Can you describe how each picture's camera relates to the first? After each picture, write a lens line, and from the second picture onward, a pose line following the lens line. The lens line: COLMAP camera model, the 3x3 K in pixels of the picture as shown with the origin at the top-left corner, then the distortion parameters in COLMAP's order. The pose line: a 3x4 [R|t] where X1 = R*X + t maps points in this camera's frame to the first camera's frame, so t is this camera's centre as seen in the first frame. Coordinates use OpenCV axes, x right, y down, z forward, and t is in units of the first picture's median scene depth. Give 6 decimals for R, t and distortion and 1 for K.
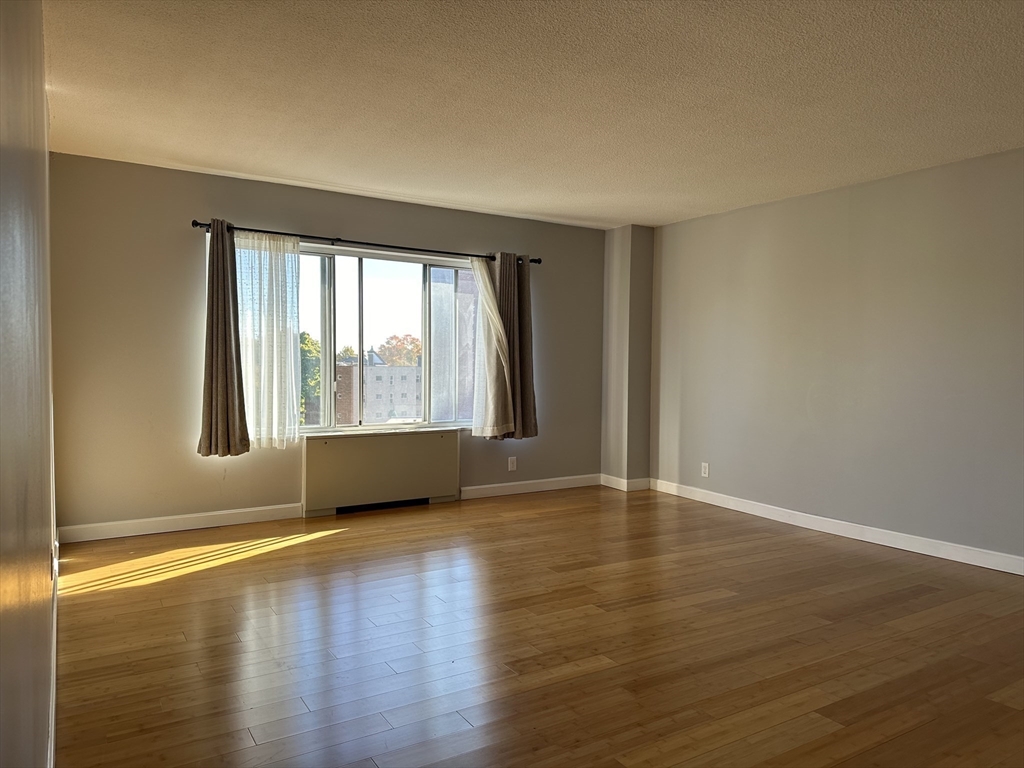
lens RADIAL K [[708.8, 0, 514.6], [0, 708.8, 370.4], [0, 0, 1]] dist [0.108449, -0.155740]
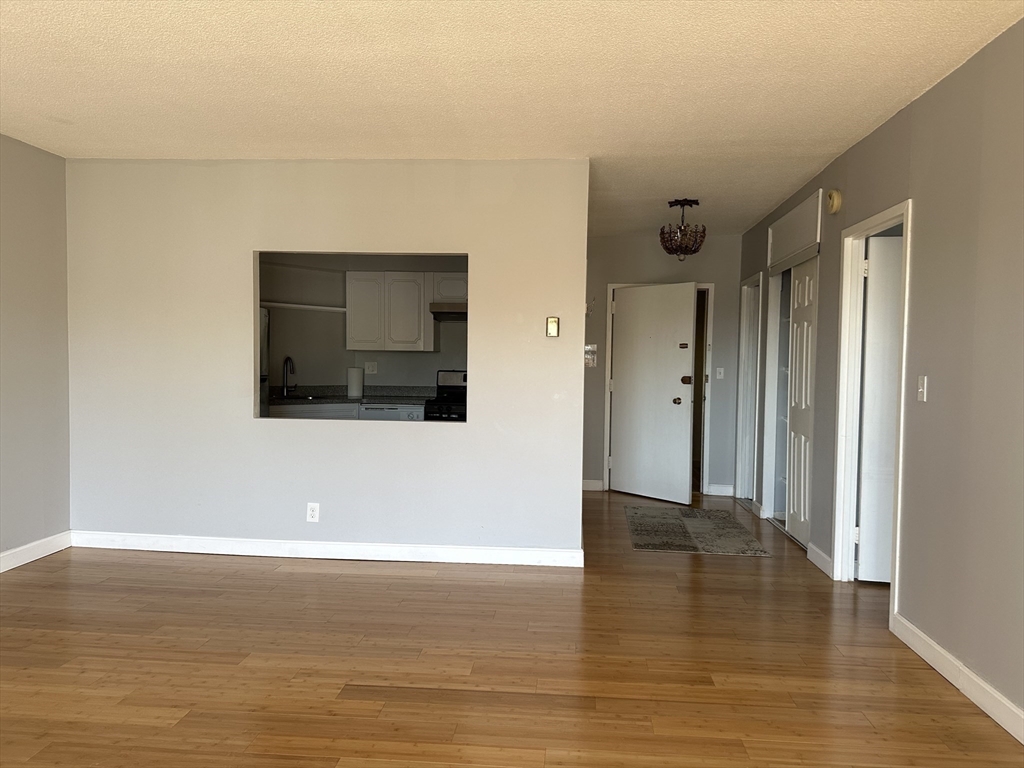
lens RADIAL K [[717.5, 0, 525.9], [0, 717.5, 390.9], [0, 0, 1]] dist [0.081863, -0.104507]
pose [[-0.808364, -0.045903, 0.586891, -0.257725], [-0.017562, 0.998392, 0.053898, -0.042541], [-0.588421, 0.033263, -0.807870, 1.485758]]
